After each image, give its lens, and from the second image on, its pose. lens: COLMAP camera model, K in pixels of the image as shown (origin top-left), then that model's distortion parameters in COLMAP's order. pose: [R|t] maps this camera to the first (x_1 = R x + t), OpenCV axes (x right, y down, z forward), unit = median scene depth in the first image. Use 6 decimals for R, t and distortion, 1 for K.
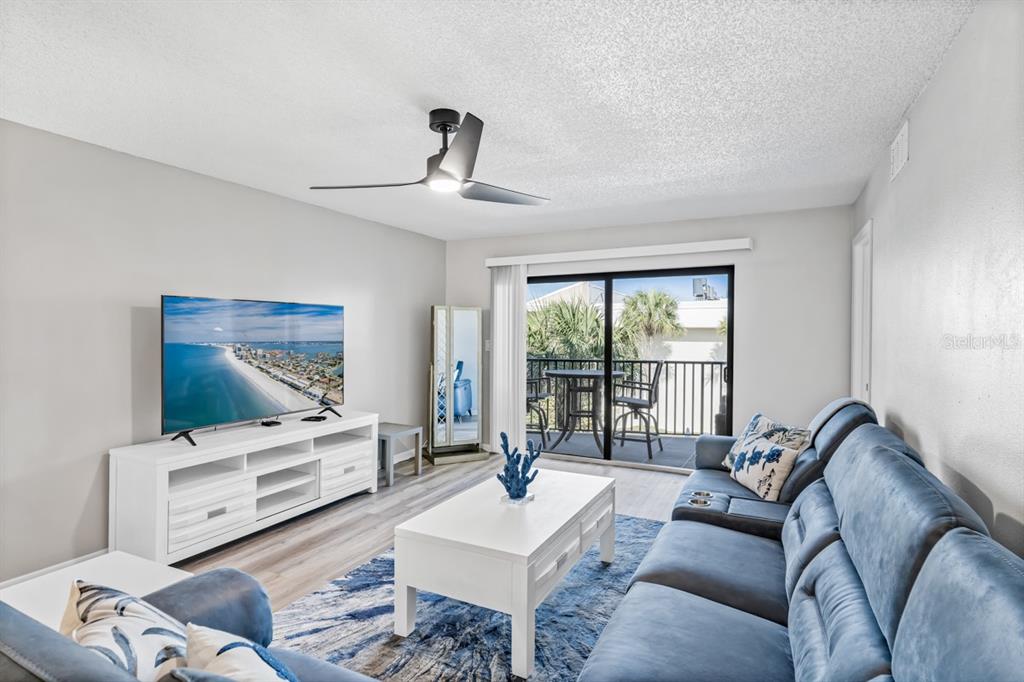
lens RADIAL K [[537.9, 0, 513.4], [0, 537.9, 335.8], [0, 0, 1]] dist [0.000137, 0.002889]
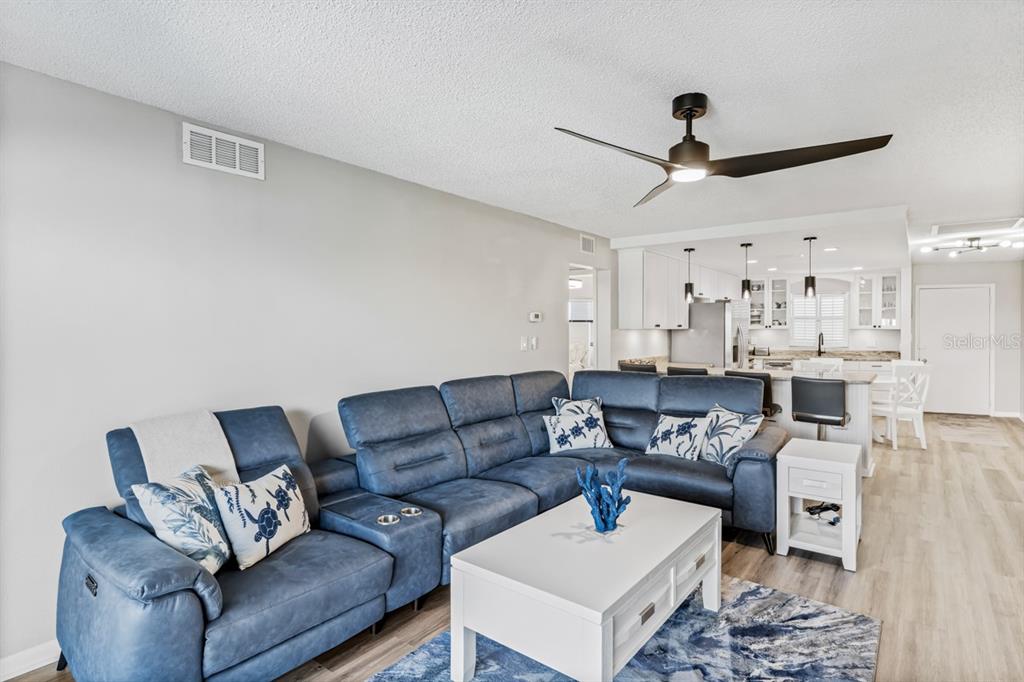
lens RADIAL K [[529.9, 0, 515.8], [0, 529.9, 325.7], [0, 0, 1]] dist [0.000858, -0.000127]
pose [[-0.987534, -0.001324, 0.157401, 0.013033], [-0.002940, 0.999945, -0.010036, -0.003587], [-0.157380, -0.010373, -0.987484, 1.267200]]
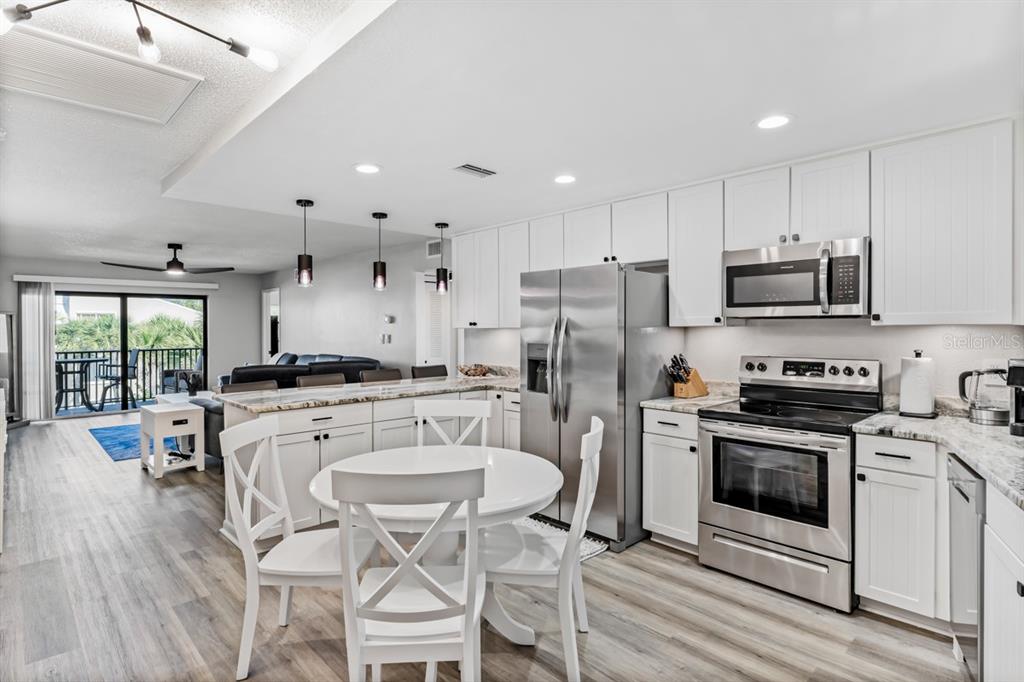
lens RADIAL K [[537.9, 0, 513.4], [0, 537.9, 335.8], [0, 0, 1]] dist [0.000137, 0.002889]
pose [[0.309478, -0.015266, 0.950784, -1.267375], [0.006904, 0.999881, 0.013807, -0.006216], [-0.950882, 0.002291, 0.309546, -0.758012]]
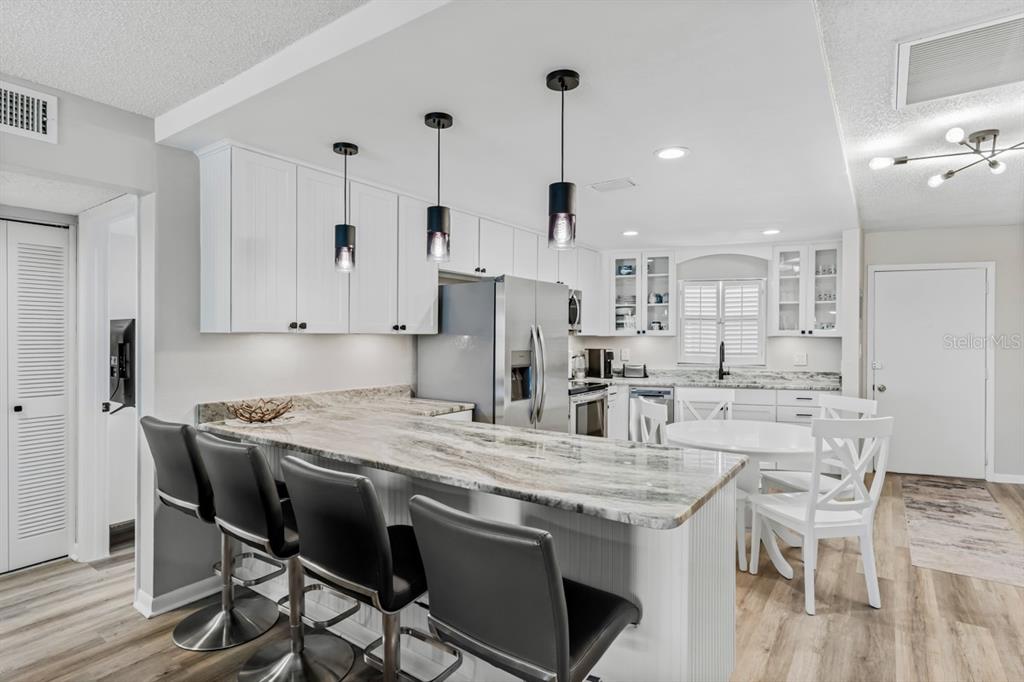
lens RADIAL K [[537.9, 0, 513.4], [0, 537.9, 335.8], [0, 0, 1]] dist [0.000137, 0.002889]
pose [[-0.993979, -0.003537, 0.109515, -0.510128], [-0.004624, 0.999943, -0.009670, -0.000516], [-0.109475, -0.010119, -0.993938, 0.333828]]
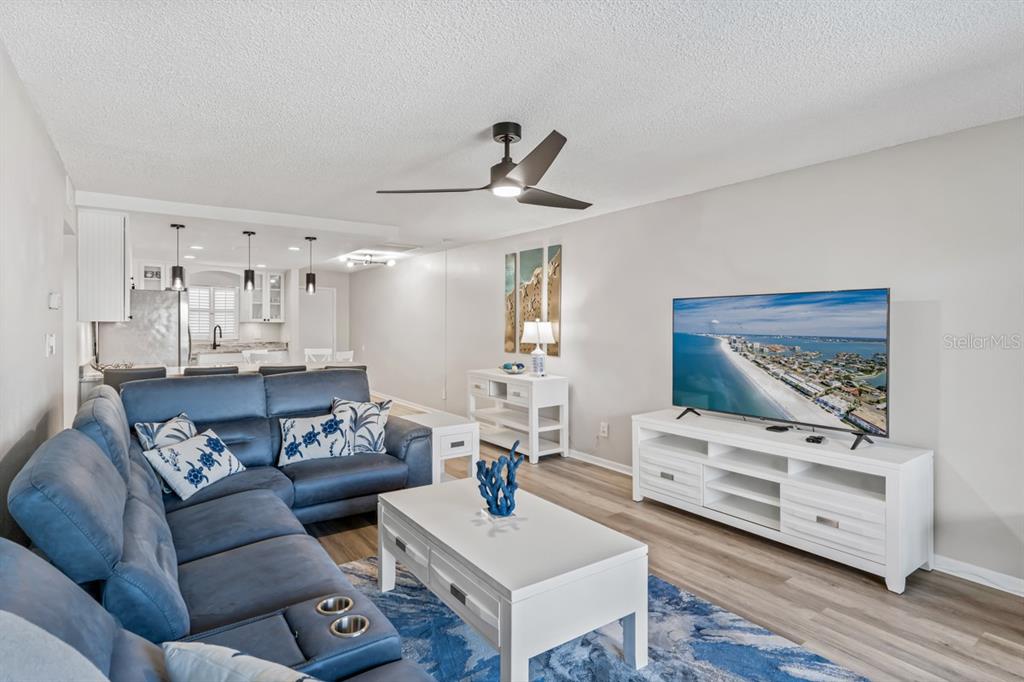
lens RADIAL K [[529.9, 0, 515.8], [0, 529.9, 325.7], [0, 0, 1]] dist [0.000858, -0.000127]
pose [[-0.448467, -0.000125, -0.893799, 0.519384], [-0.001707, 0.999998, 0.000716, -0.004124], [0.893798, 0.001847, -0.448467, 0.981187]]
